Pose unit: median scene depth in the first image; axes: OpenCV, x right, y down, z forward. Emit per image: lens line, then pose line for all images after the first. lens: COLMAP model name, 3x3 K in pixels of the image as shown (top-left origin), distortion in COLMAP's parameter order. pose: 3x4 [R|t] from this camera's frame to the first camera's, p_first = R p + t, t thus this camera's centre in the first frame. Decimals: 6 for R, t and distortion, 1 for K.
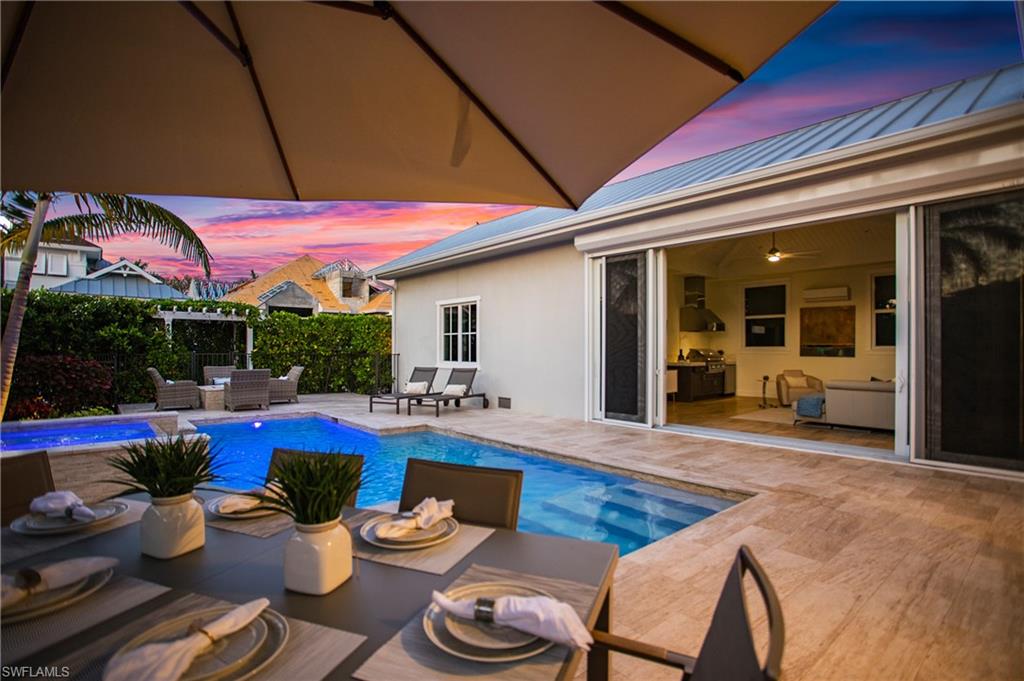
lens RADIAL K [[514.0, 0, 513.2], [0, 514.0, 339.7], [0, 0, 1]] dist [-0.041906, 0.004302]
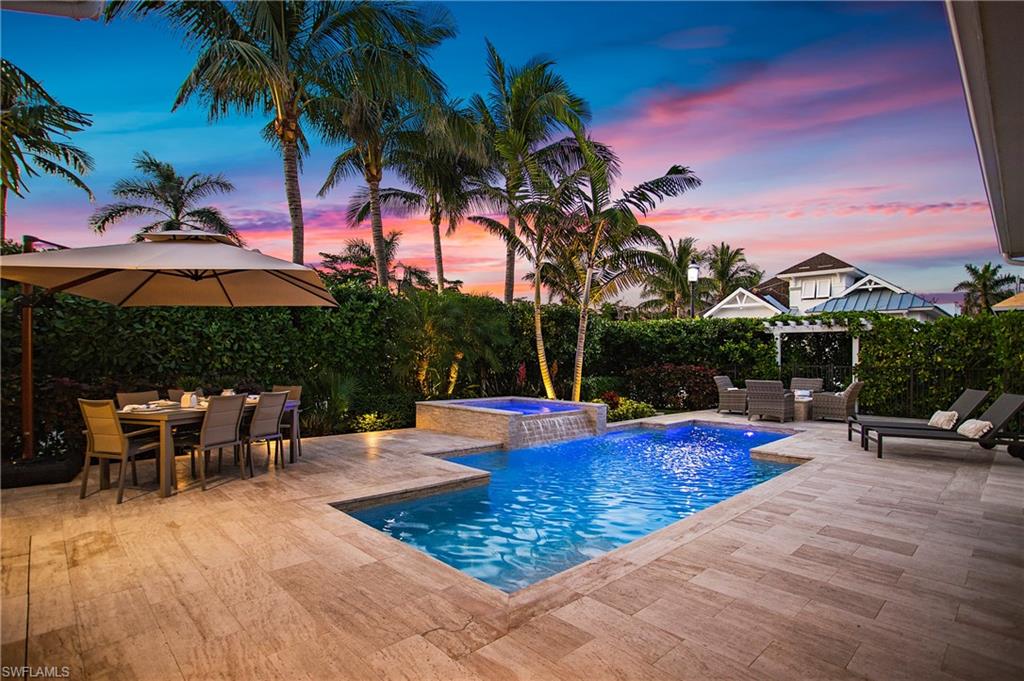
lens RADIAL K [[514.0, 0, 508.1], [0, 514.0, 345.0], [0, 0, 1]] dist [-0.041906, 0.004302]
pose [[0.035135, -0.022680, -0.999125, 0.435560], [0.010943, 0.999691, -0.022308, 0.002742], [0.999323, -0.010150, 0.035373, 0.378919]]
